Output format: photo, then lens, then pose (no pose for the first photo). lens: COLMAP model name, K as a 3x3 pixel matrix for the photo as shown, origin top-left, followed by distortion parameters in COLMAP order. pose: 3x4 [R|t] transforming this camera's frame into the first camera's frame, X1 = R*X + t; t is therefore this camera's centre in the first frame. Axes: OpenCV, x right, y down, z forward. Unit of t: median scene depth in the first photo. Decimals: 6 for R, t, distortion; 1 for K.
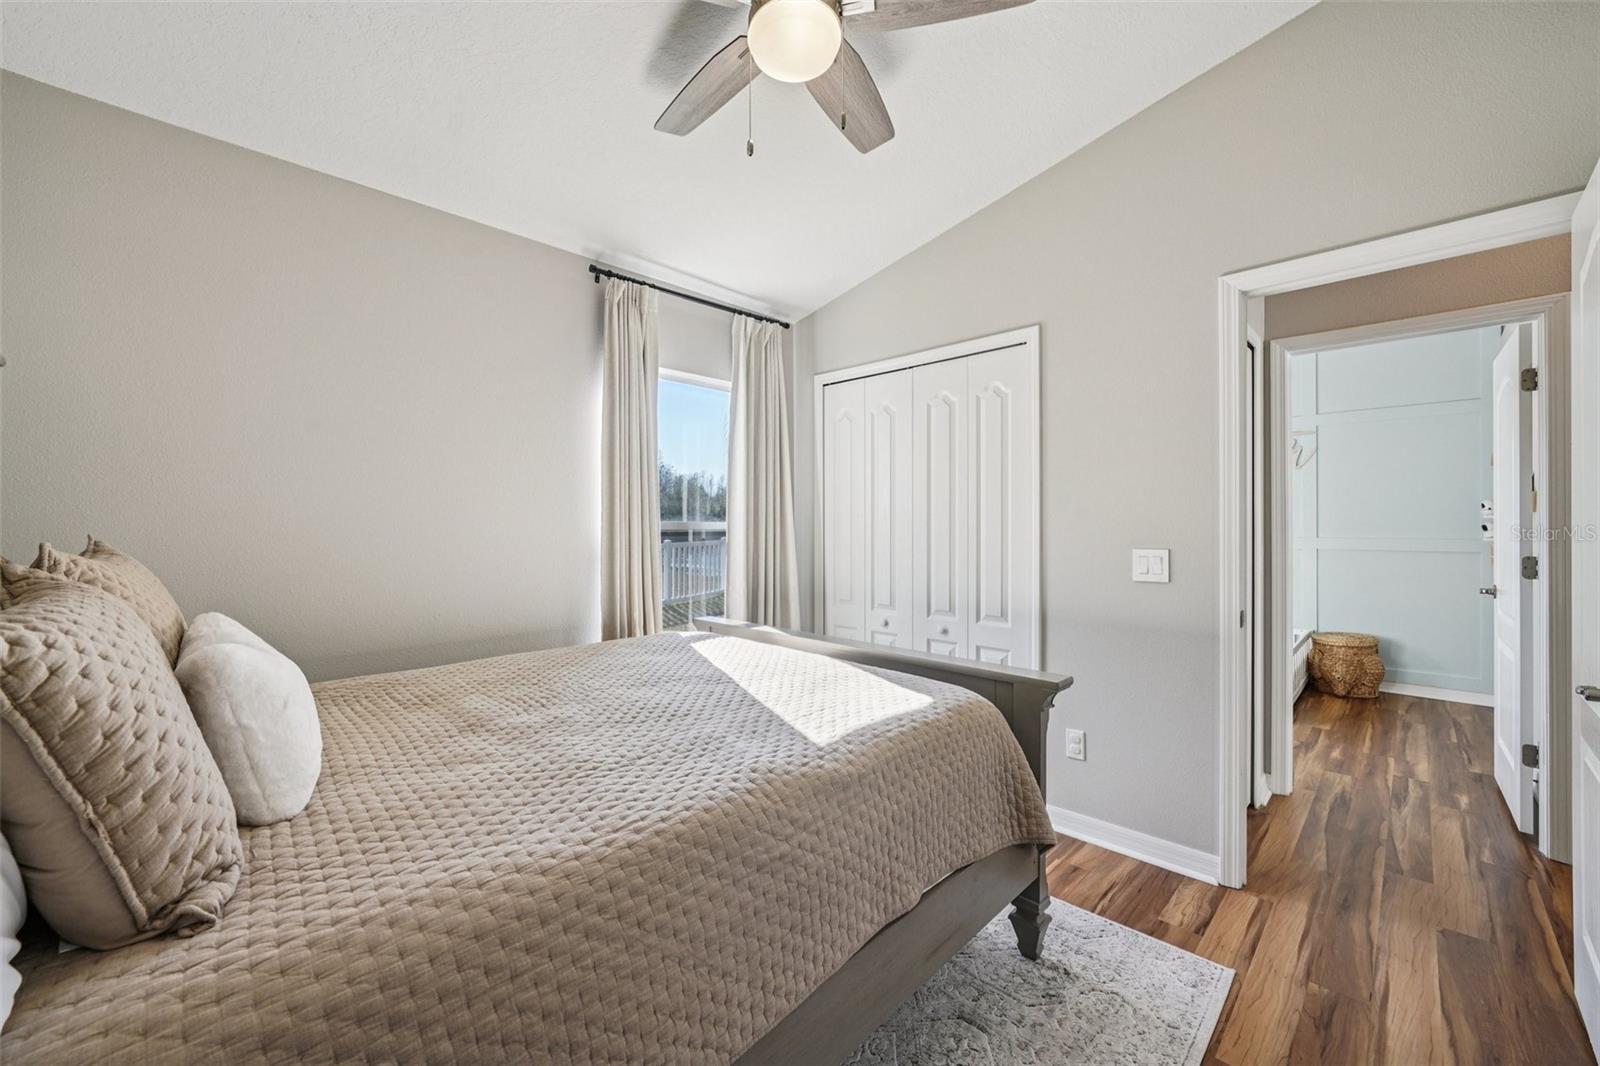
lens RADIAL K [[627.6, 0, 799.2], [0, 627.6, 525.2], [0, 0, 1]] dist [-0.009210, 0.000027]
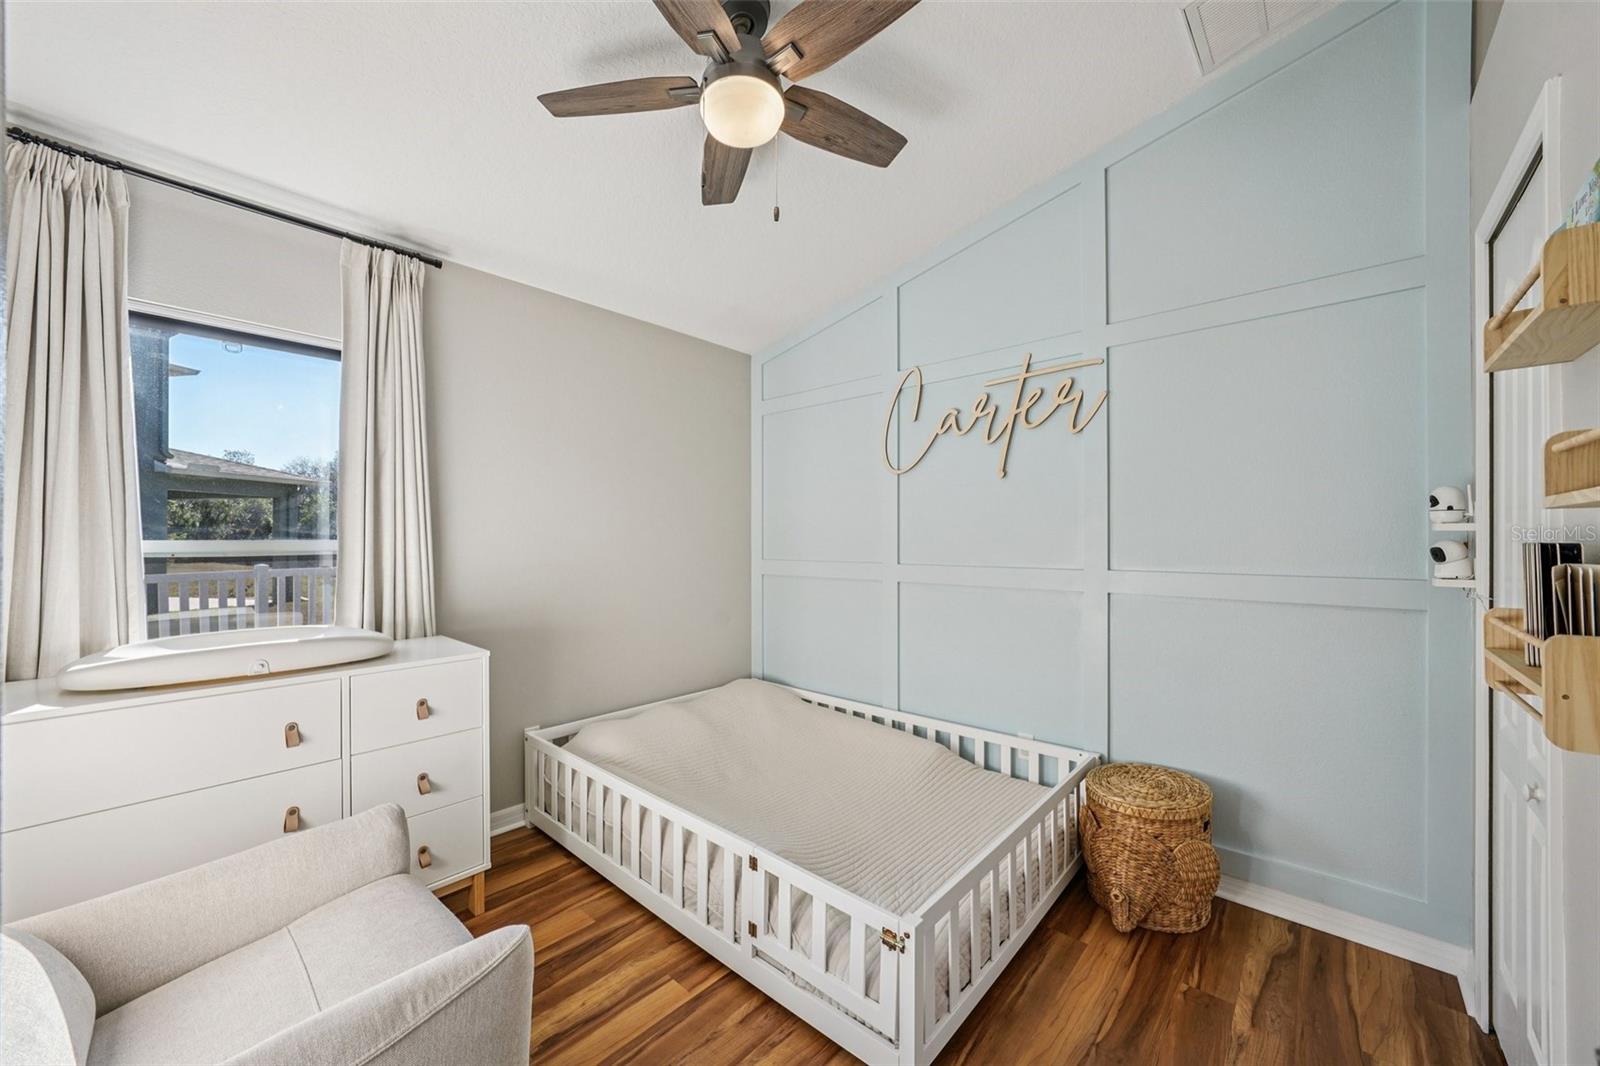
lens RADIAL K [[592.0, 0, 802.5], [0, 592.0, 538.2], [0, 0, 1]] dist [-0.006711, -0.000002]
pose [[0.999038, -0.007162, 0.043262, 0.621993], [0.007067, 0.999972, 0.002342, -0.010160], [-0.043277, -0.002034, 0.999061, 0.587423]]
